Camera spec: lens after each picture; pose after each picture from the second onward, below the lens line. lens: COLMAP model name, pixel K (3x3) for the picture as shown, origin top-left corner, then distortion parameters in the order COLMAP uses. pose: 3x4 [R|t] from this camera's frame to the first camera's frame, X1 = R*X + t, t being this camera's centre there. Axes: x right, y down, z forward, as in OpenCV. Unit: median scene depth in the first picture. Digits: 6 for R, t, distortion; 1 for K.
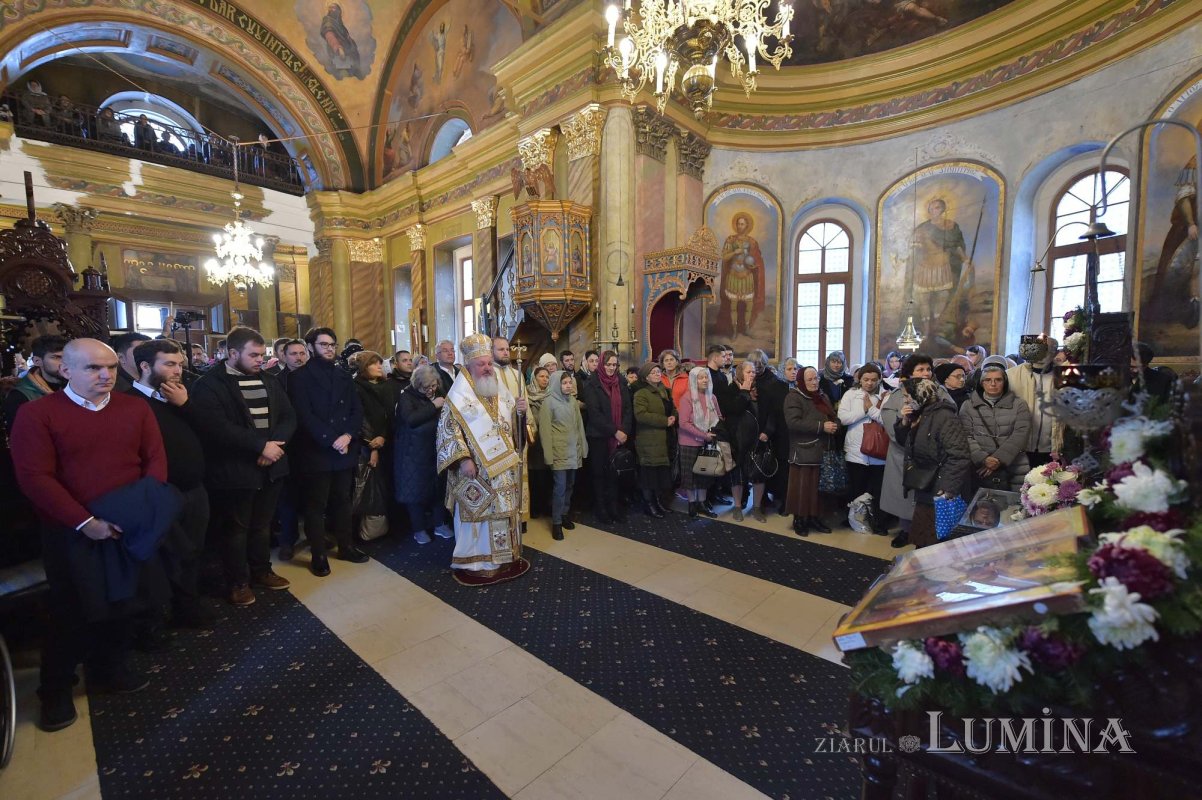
lens RADIAL K [[481.0, 0, 619.8], [0, 481.0, 385.9], [0, 0, 1]] dist [-0.000354, -0.000902]
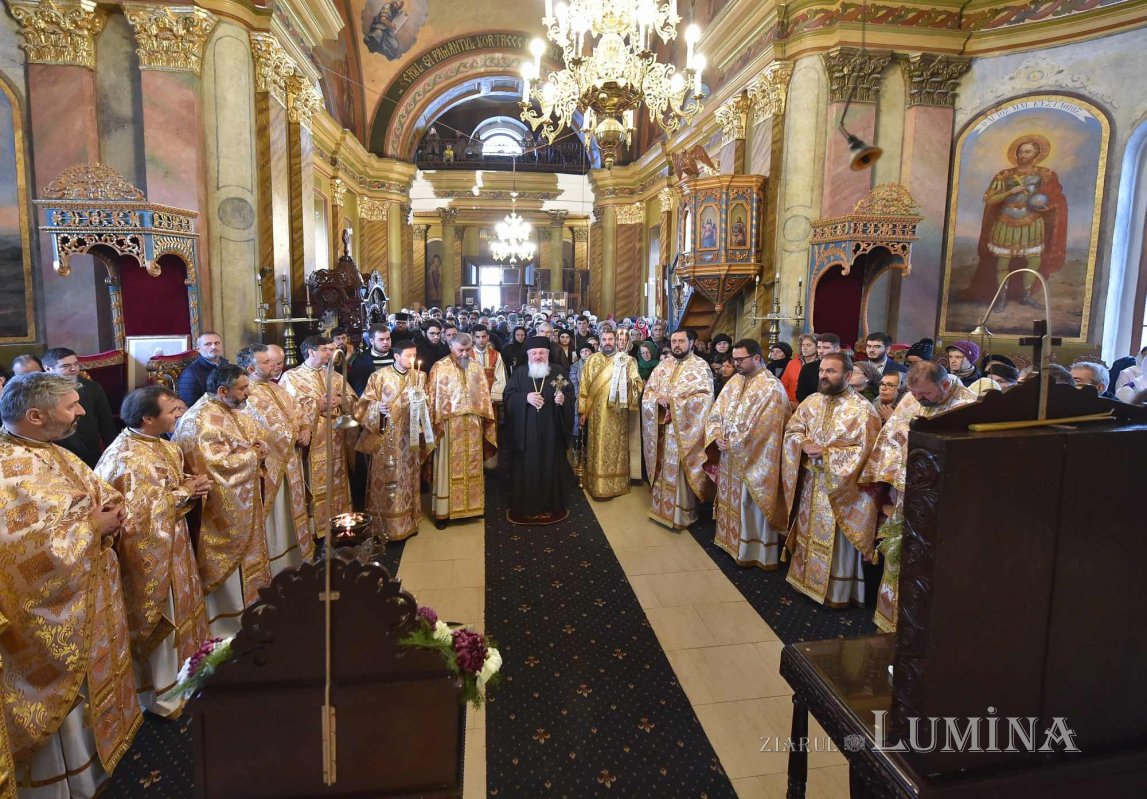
lens RADIAL K [[461.3, 0, 563.0], [0, 461.3, 345.3], [0, 0, 1]] dist [-0.007311, -0.000100]
pose [[0.809752, 0.072995, -0.582215, 0.104348], [-0.058629, 0.997332, 0.043498, -0.029667], [0.583836, -0.001088, 0.811871, 0.015950]]
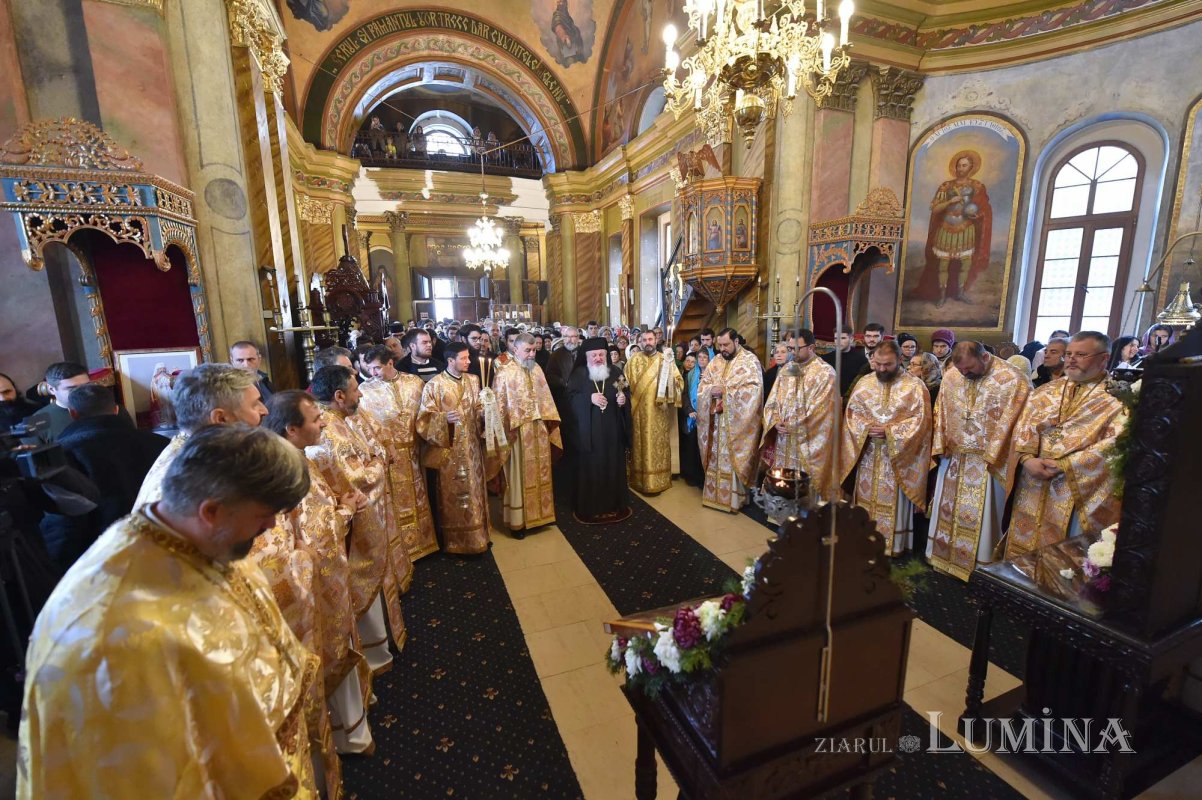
lens RADIAL K [[463.3, 0, 621.8], [0, 463.3, 393.2], [0, 0, 1]] dist [-0.005050, -0.000376]
pose [[0.915385, 0.061516, -0.397851, 0.050864], [-0.018665, 0.993679, 0.110699, -0.018608], [0.402146, -0.093906, 0.910747, -0.013005]]
